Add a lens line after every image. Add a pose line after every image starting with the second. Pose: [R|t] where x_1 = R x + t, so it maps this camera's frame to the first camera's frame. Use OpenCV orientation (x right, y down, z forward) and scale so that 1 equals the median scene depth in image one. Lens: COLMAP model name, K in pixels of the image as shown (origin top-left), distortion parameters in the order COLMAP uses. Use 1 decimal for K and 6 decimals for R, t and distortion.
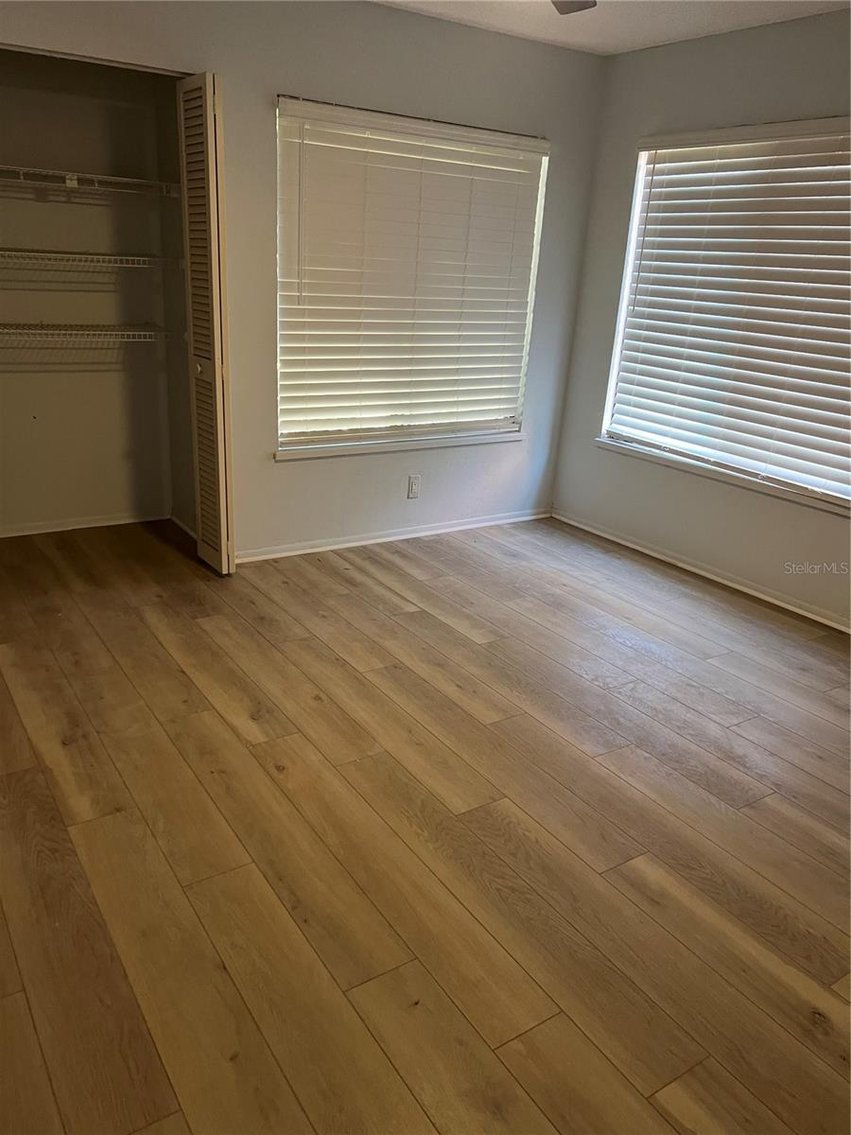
lens RADIAL K [[853.2, 0, 413.9], [0, 853.2, 566.4], [0, 0, 1]] dist [0.068229, -0.090249]
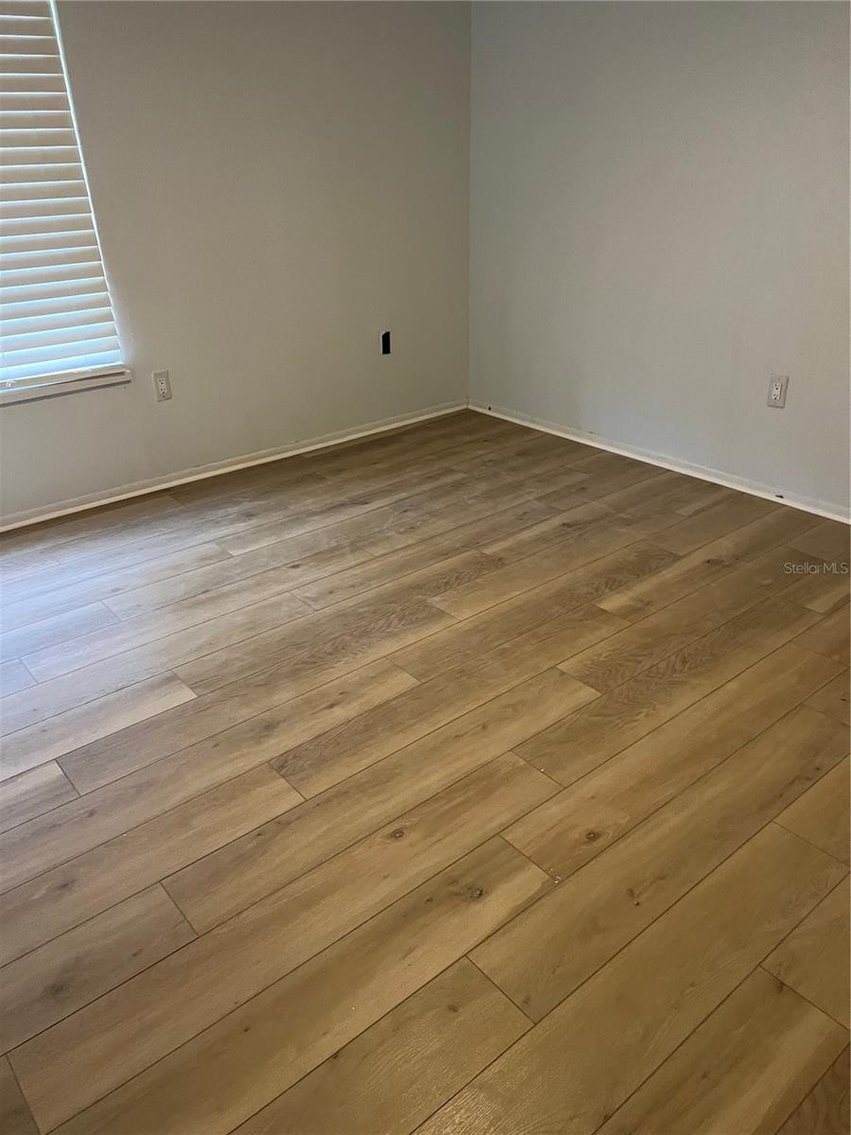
lens RADIAL K [[853.2, 0, 413.9], [0, 853.2, 566.4], [0, 0, 1]] dist [0.068229, -0.090249]
pose [[-0.114155, -0.500101, 0.858410, -0.592330], [0.350562, 0.788199, 0.505816, -0.343537], [-0.929556, 0.358667, 0.085340, 0.886714]]
